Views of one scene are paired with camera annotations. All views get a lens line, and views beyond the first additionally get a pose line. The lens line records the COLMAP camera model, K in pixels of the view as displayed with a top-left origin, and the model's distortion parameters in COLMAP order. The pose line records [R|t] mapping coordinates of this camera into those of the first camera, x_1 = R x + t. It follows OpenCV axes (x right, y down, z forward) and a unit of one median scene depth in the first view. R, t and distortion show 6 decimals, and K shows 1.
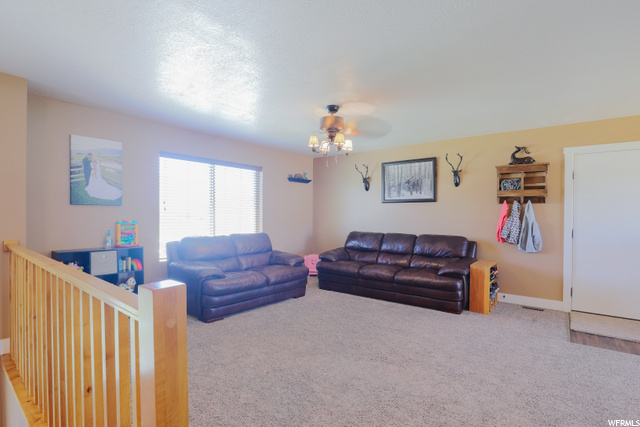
lens RADIAL K [[302.3, 0, 319.9], [0, 302.3, 213.8], [0, 0, 1]] dist [0.002792, 0.000847]
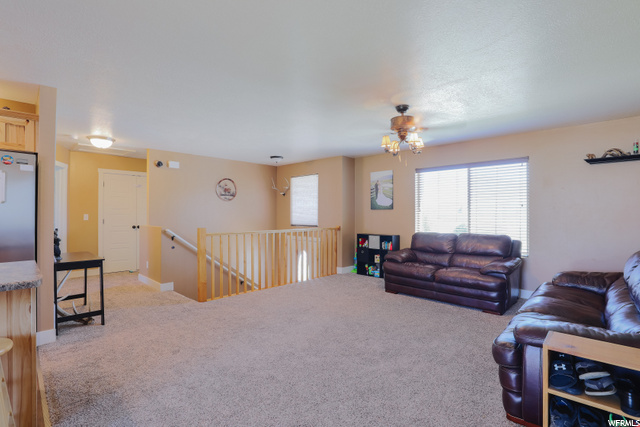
lens RADIAL K [[302.3, 0, 318.4], [0, 302.3, 210.7], [0, 0, 1]] dist [0.002792, 0.000847]
pose [[-0.117795, -0.018239, -0.992870, 1.049216], [-0.005935, 0.999826, -0.017663, 0.012779], [0.993020, 0.003812, -0.117883, 0.840917]]
